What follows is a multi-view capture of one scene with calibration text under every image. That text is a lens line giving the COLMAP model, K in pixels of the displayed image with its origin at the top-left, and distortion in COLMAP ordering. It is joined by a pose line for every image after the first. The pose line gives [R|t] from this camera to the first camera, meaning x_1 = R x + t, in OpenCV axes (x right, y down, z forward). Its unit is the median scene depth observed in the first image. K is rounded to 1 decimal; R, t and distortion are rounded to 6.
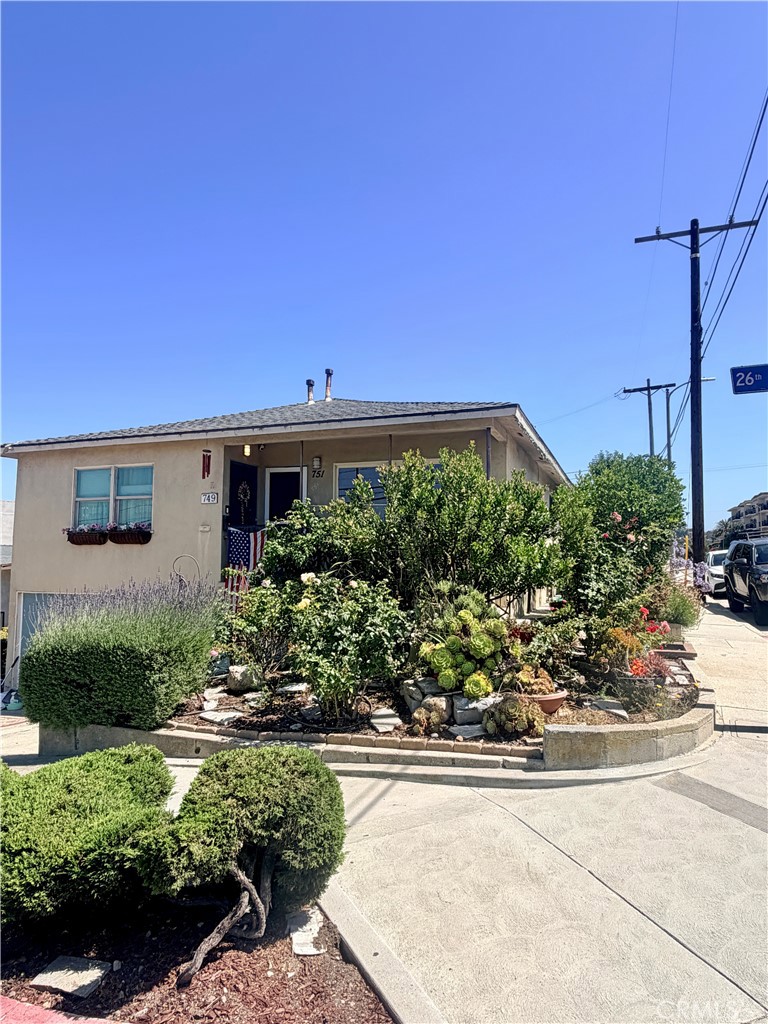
lens RADIAL K [[643.6, 0, 384.0], [0, 643.6, 512.0], [0, 0, 1]] dist [0.004014, 0.001935]
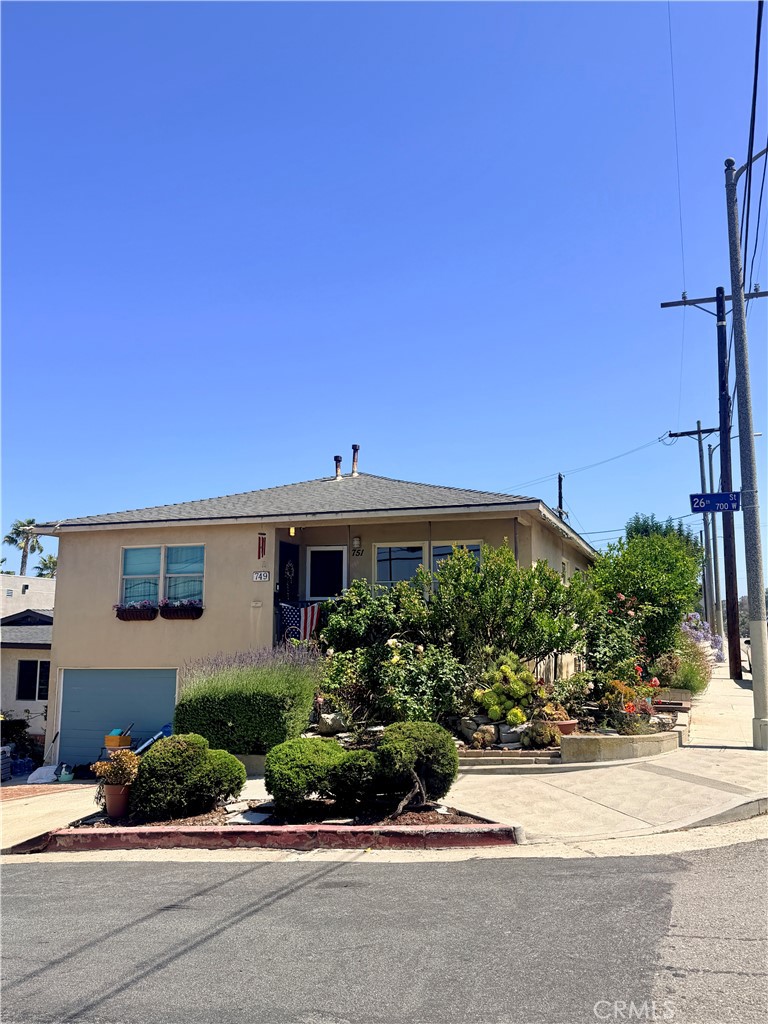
lens RADIAL K [[873.9, 0, 384.0], [0, 873.9, 512.0], [0, 0, 1]] dist [0.132994, -0.003913]
pose [[0.999729, -0.000789, 0.023265, -0.102153], [0.002414, 0.997550, -0.069919, -0.026846], [-0.023153, 0.069956, 0.997281, -0.520550]]
